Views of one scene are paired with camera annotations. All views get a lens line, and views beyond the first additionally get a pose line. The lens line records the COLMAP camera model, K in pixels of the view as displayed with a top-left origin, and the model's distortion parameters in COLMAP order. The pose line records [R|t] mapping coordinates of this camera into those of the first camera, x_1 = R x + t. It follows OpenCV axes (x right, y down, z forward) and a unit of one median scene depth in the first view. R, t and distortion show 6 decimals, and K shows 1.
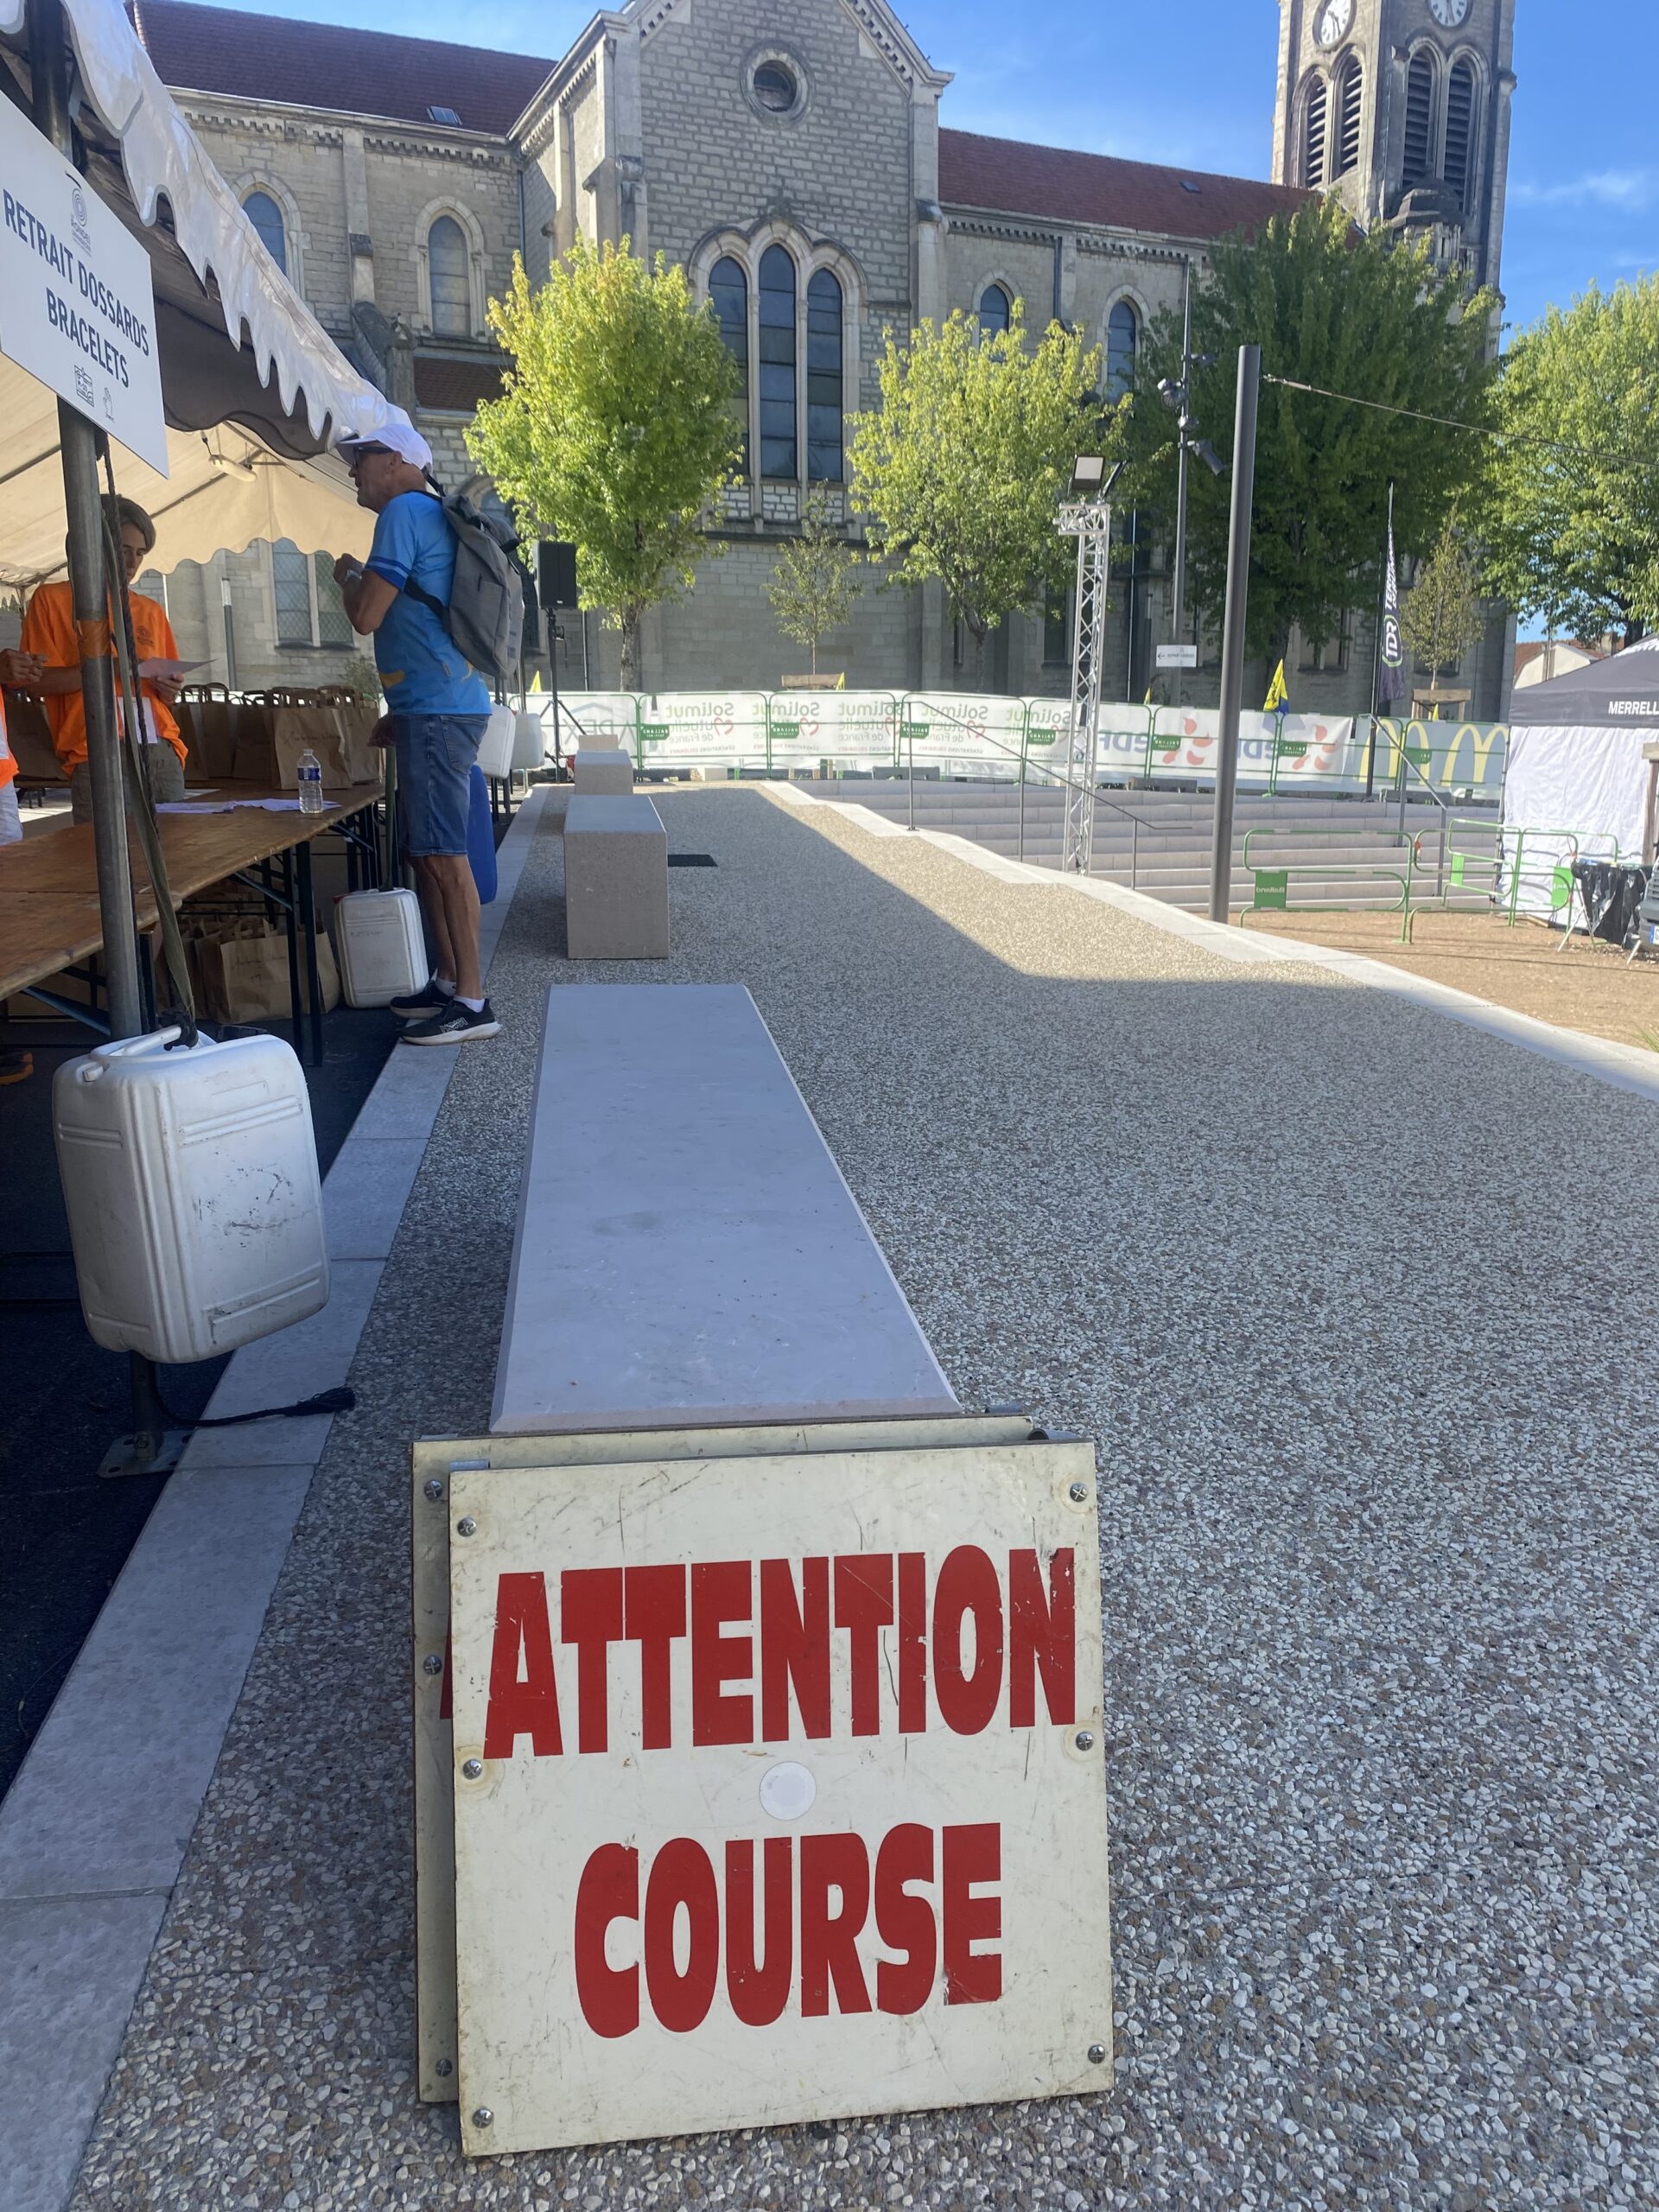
lens RADIAL K [[1648.9, 0, 824.8], [0, 1648.9, 1108.8], [0, 0, 1]] dist [0.024592, -0.033226]
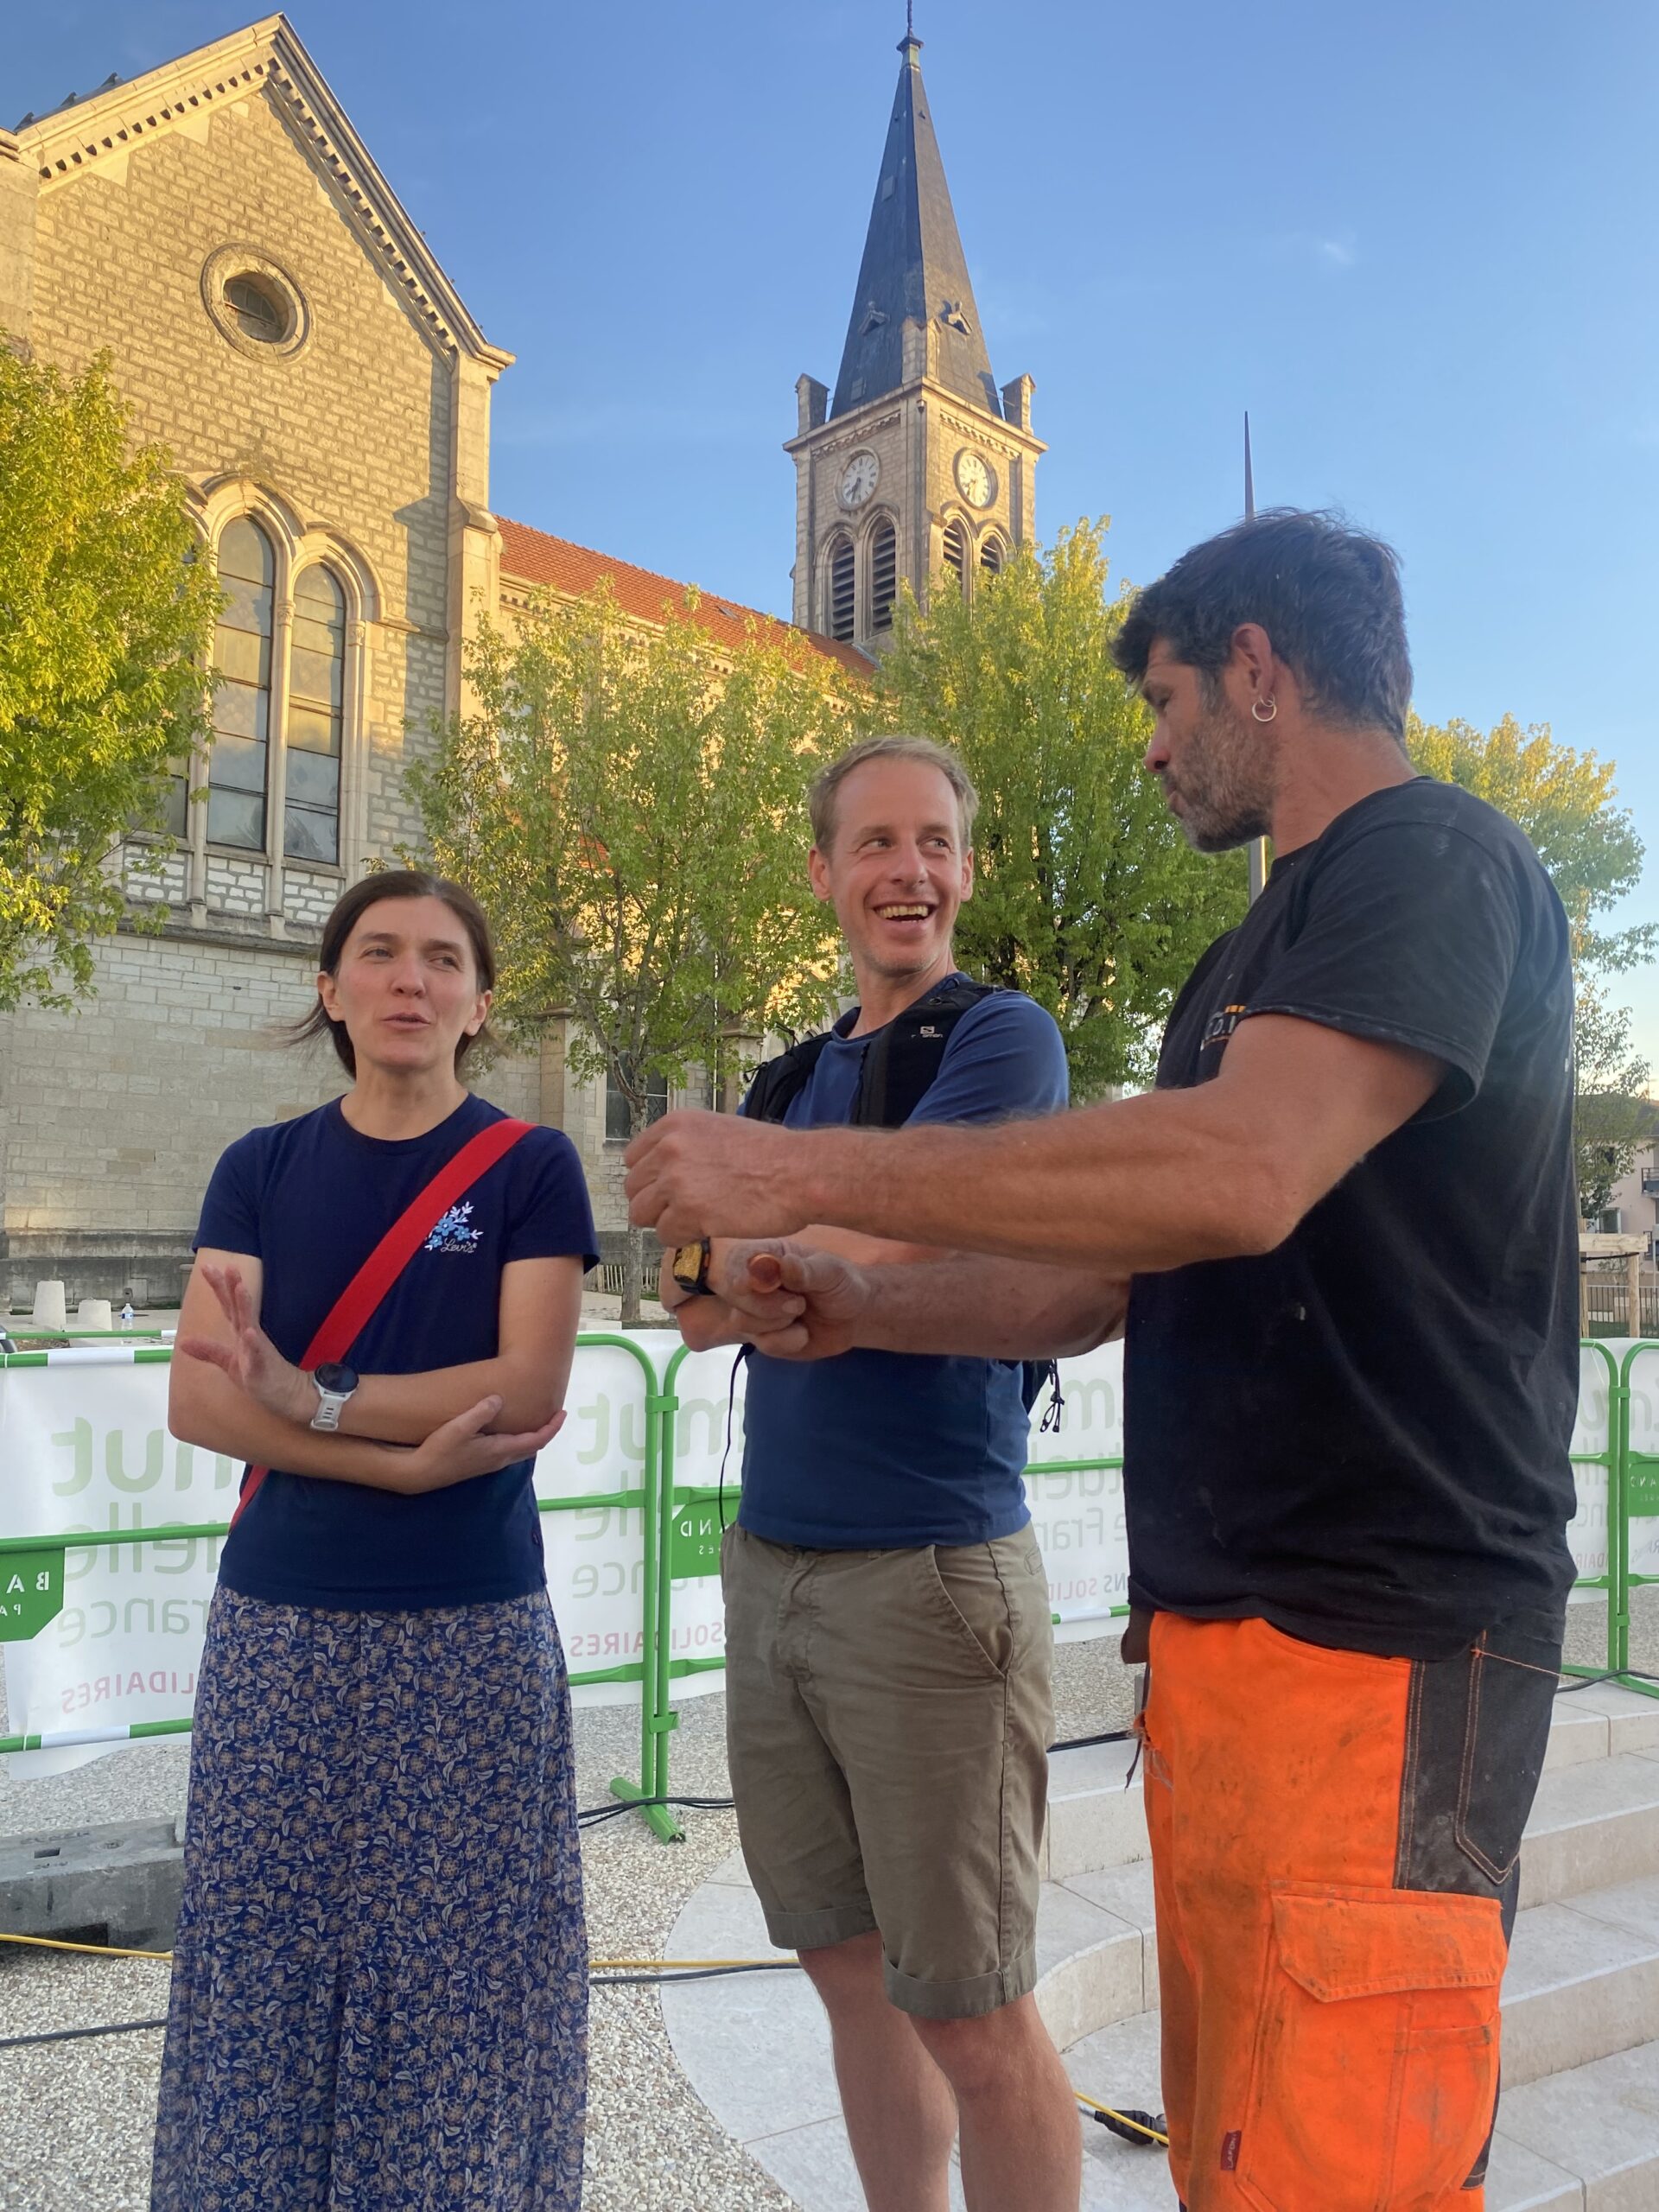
lens RADIAL K [[1648.9, 0, 838.3], [0, 1648.9, 1107.6], [0, 0, 1]] dist [0.024592, -0.033226]
pose [[0.926663, 0.039526, 0.373810, -0.046703], [0.067576, 0.960737, -0.269106, -0.102673], [-0.369770, 0.274632, 0.887608, 0.385227]]
